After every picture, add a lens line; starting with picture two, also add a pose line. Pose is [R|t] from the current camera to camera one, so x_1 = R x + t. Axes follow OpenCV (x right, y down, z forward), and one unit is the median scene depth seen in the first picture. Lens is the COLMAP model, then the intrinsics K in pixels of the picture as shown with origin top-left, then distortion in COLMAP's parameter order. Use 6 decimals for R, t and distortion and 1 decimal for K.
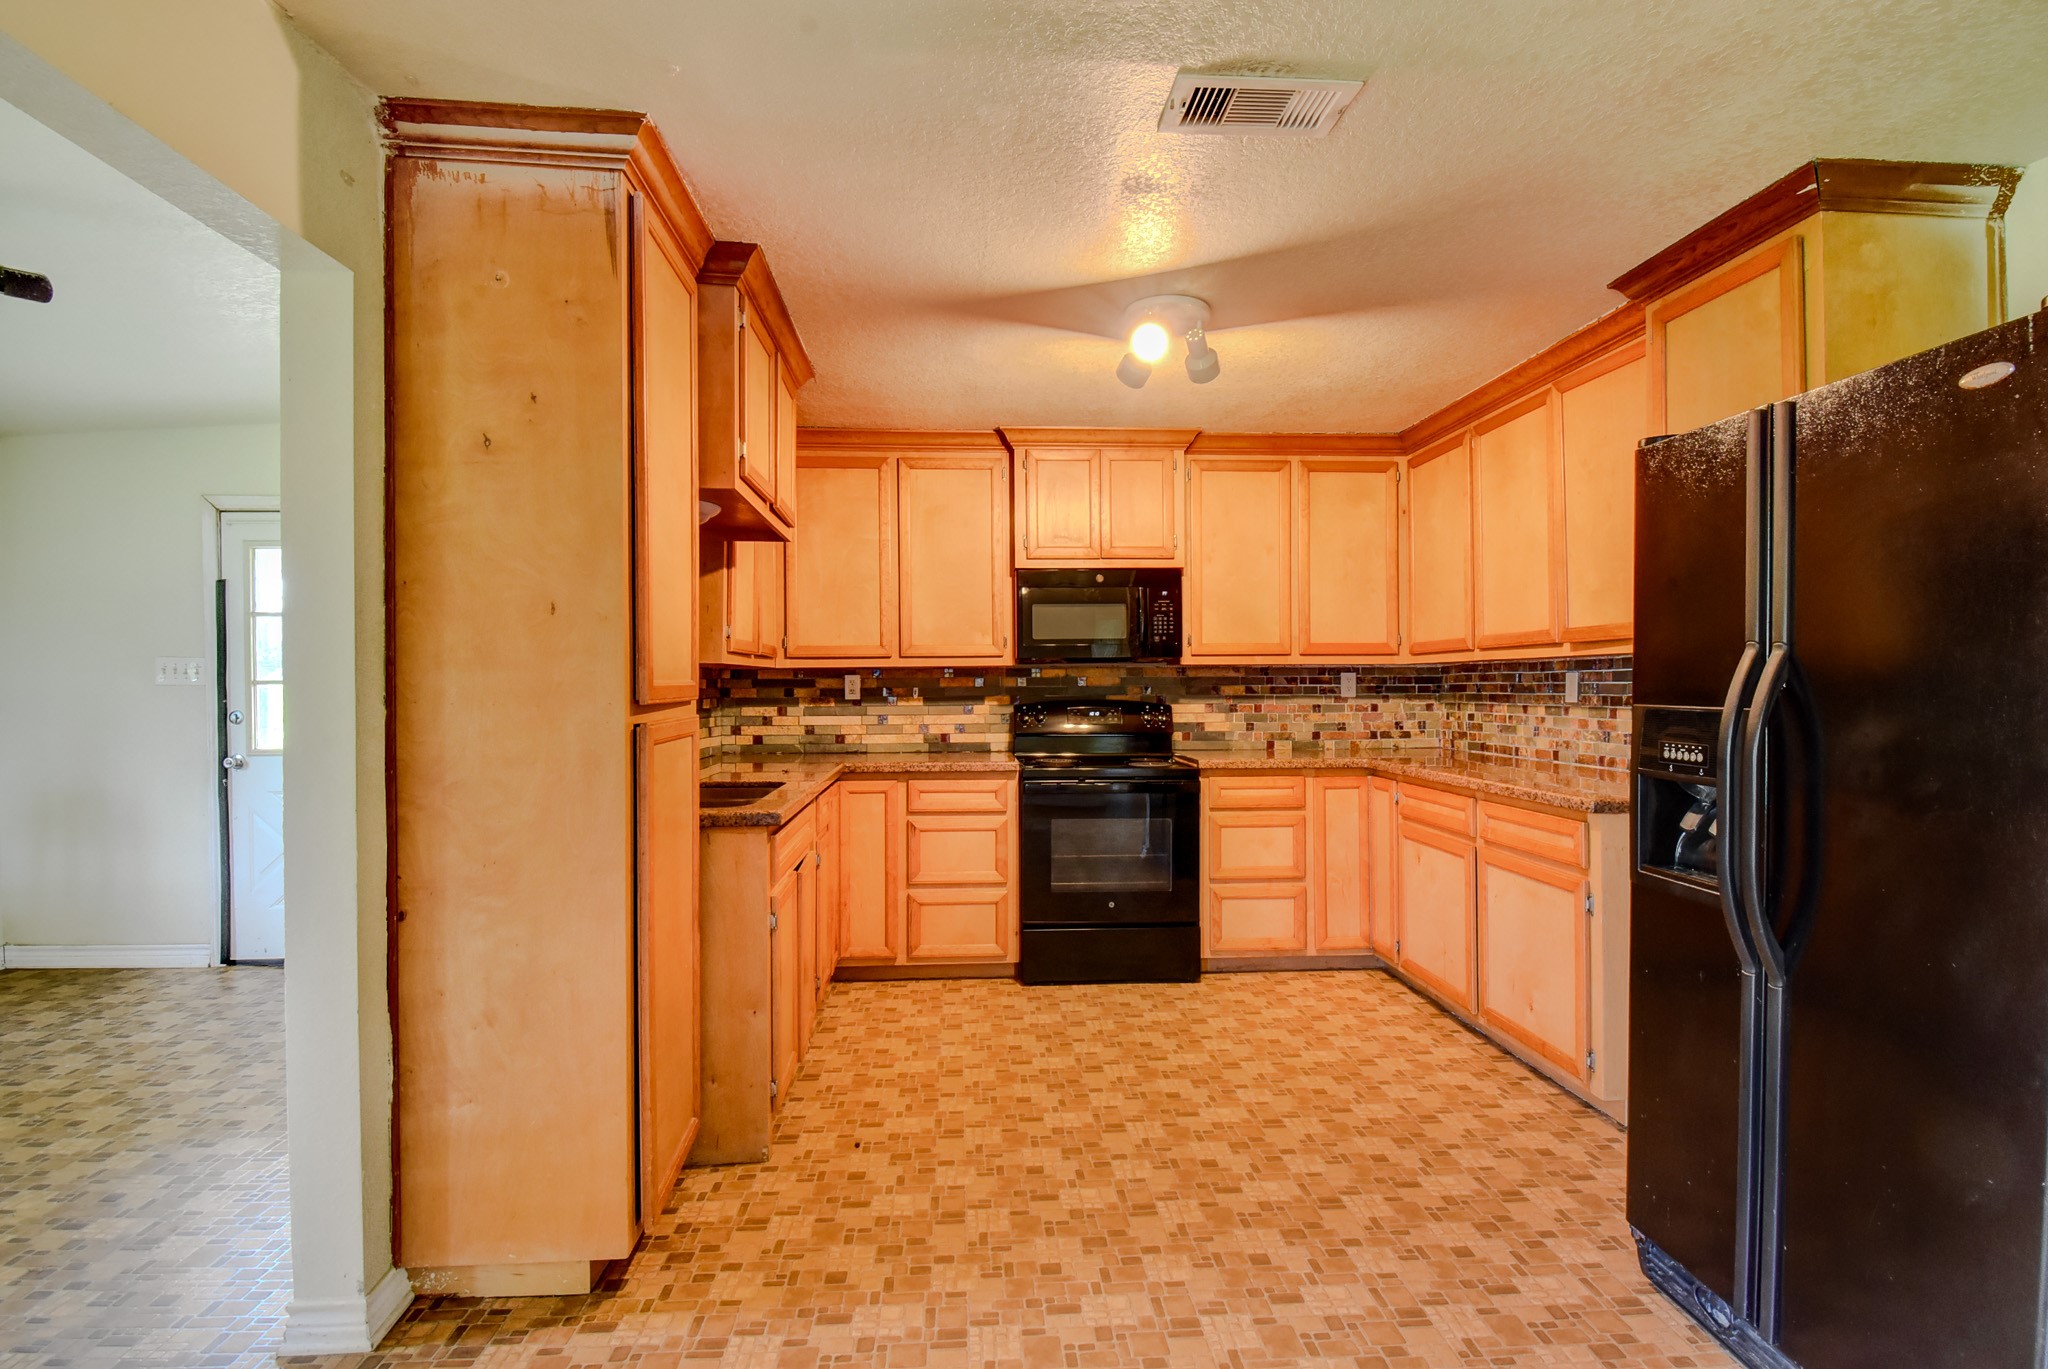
lens RADIAL K [[1030.4, 0, 1028.7], [0, 1030.4, 685.7], [0, 0, 1]] dist [0.003267, -0.021960]
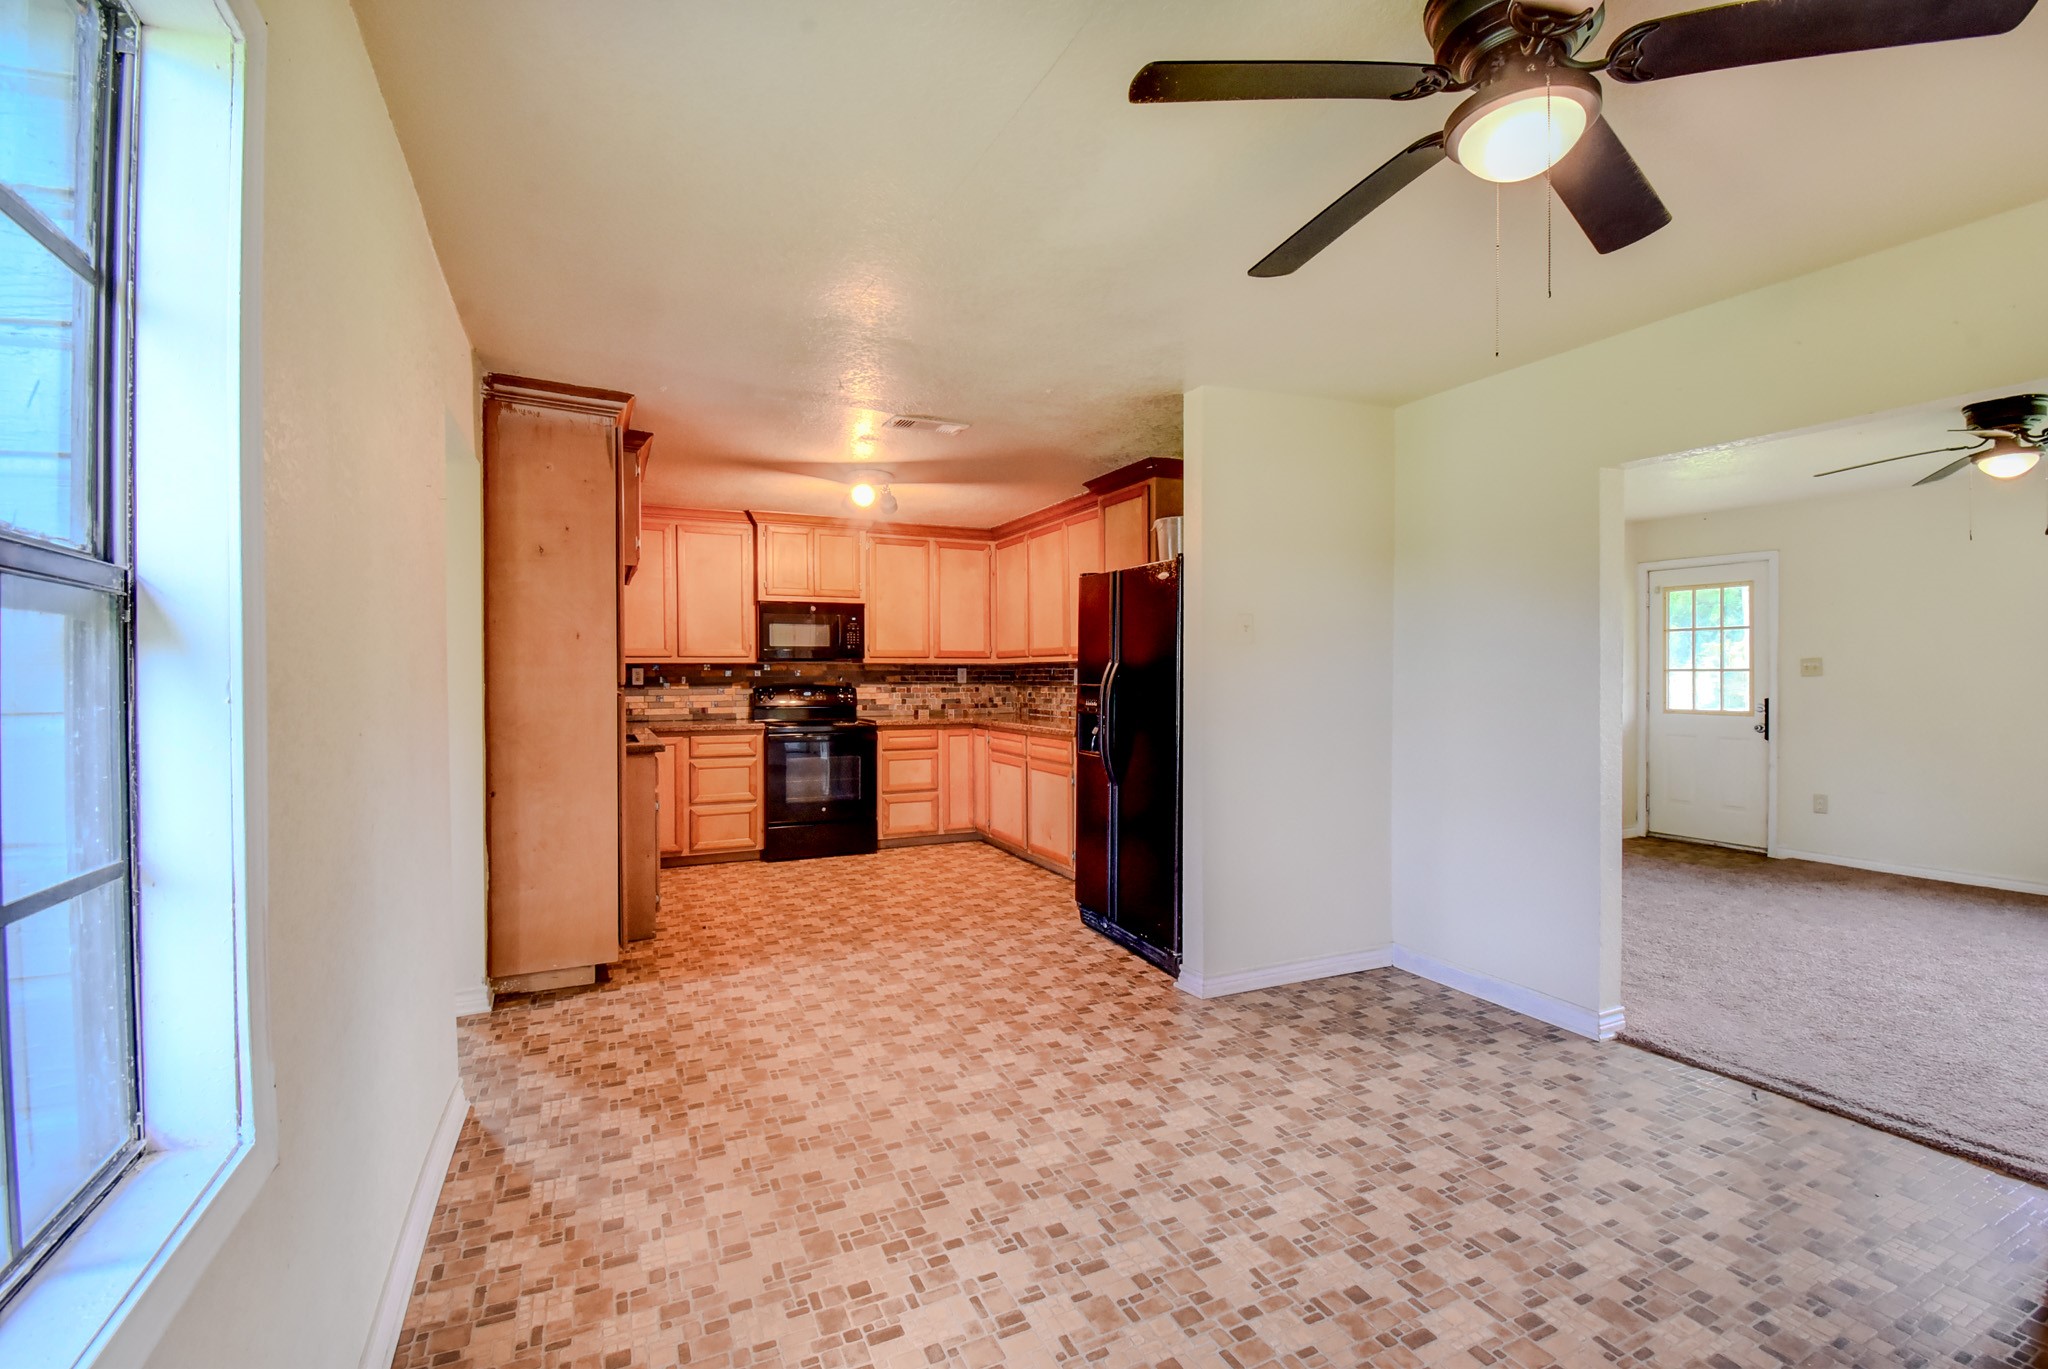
lens RADIAL K [[906.2, 0, 1031.1], [0, 906.2, 685.6], [0, 0, 1]] dist [0.023674, -0.028917]
pose [[0.929333, -0.001803, 0.369239, -0.142360], [-0.001969, 0.999950, 0.009838, 0.000684], [-0.369238, -0.009870, 0.929282, -0.451113]]
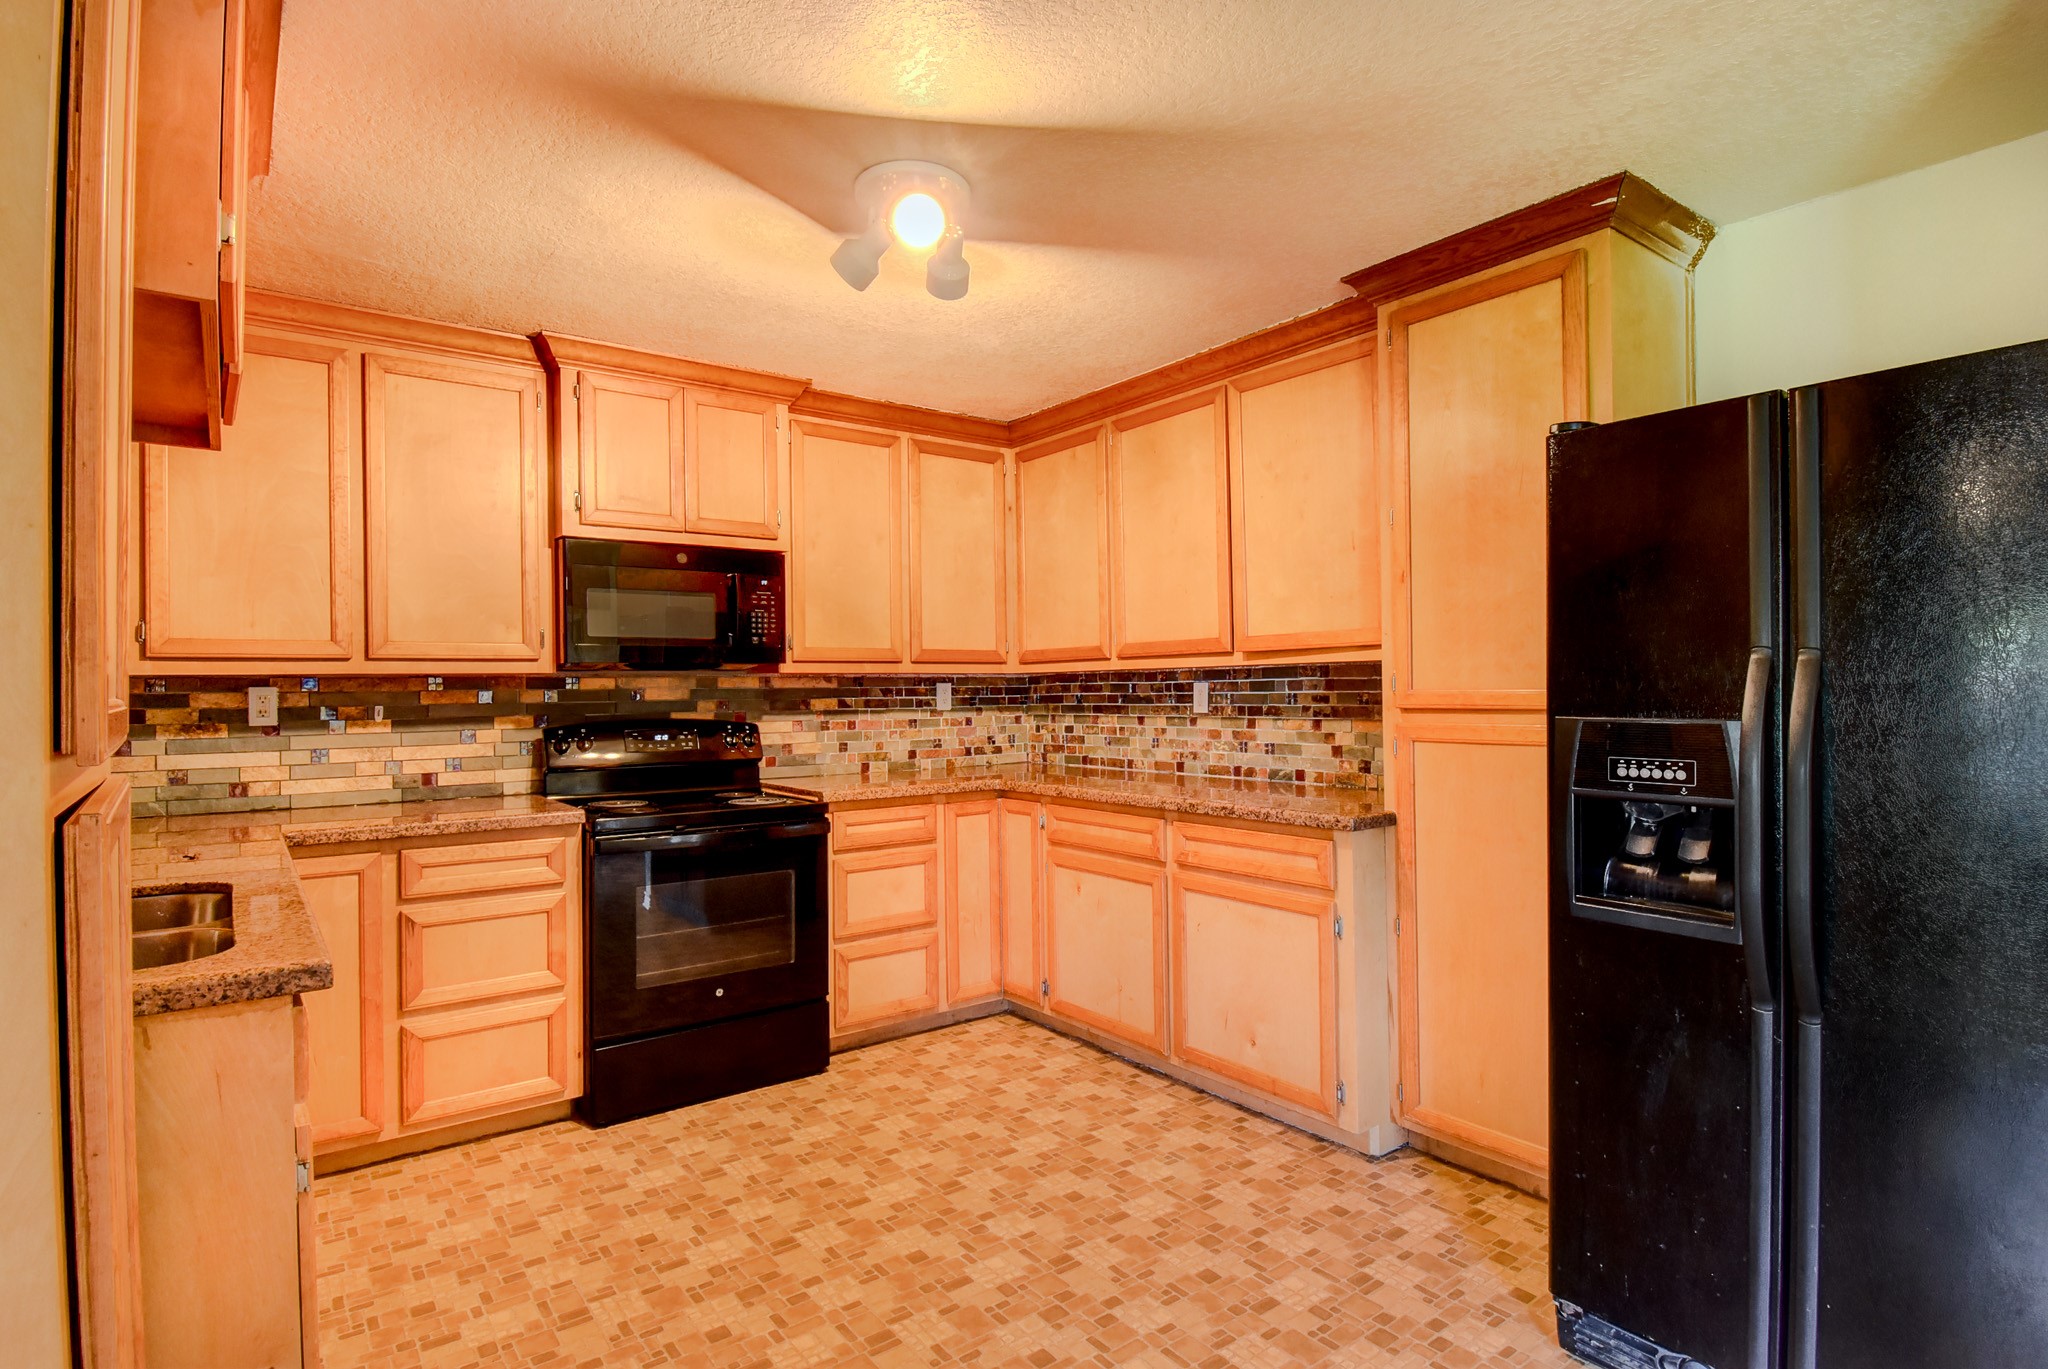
lens RADIAL K [[1034.5, 0, 1024.0], [0, 1034.5, 684.5], [0, 0, 1]] dist [0.032625, -0.045657]
pose [[0.835541, -0.001132, 0.549427, -0.145475], [0.007689, 0.999924, -0.009634, -0.002434], [-0.549374, 0.012274, 0.835486, 0.236903]]
